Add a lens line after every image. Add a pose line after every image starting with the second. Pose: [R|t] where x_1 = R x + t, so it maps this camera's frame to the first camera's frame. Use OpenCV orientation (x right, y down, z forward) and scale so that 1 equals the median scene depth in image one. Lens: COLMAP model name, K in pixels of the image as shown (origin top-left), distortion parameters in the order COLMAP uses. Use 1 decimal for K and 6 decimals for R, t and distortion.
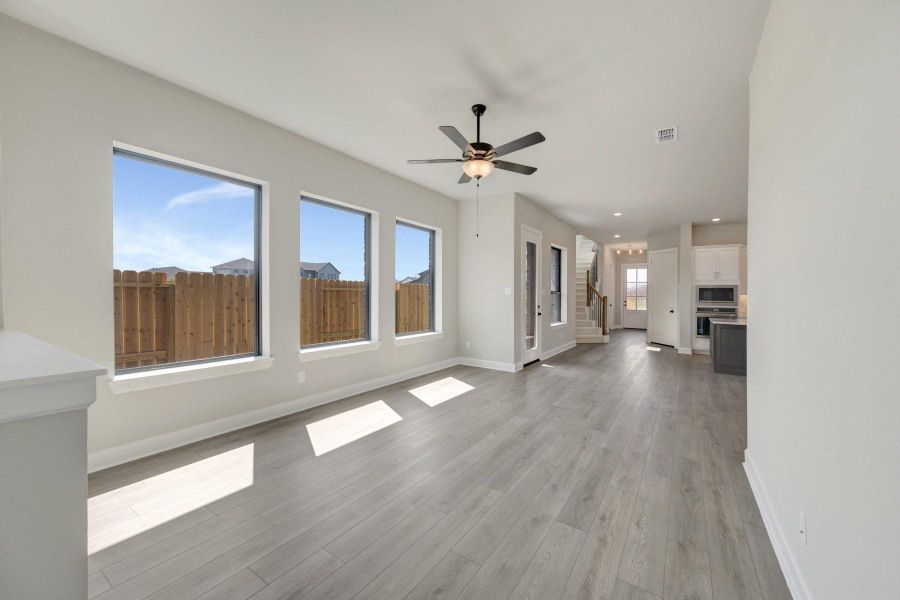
lens RADIAL K [[361.0, 0, 449.7], [0, 361.0, 294.8], [0, 0, 1]] dist [-0.000221, -0.000099]
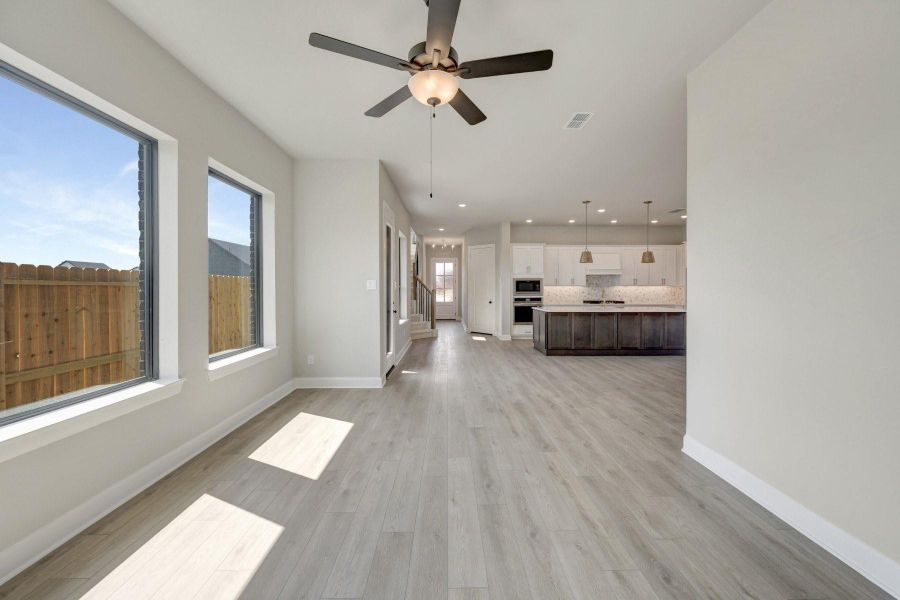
lens RADIAL K [[355.6, 0, 451.2], [0, 355.6, 284.0], [0, 0, 1]] dist [-0.007002, -0.000084]
pose [[0.810371, -0.005719, 0.585889, -0.136049], [0.012866, 0.999885, -0.008035, -0.002766], [-0.585776, 0.014049, 0.810351, 0.255909]]
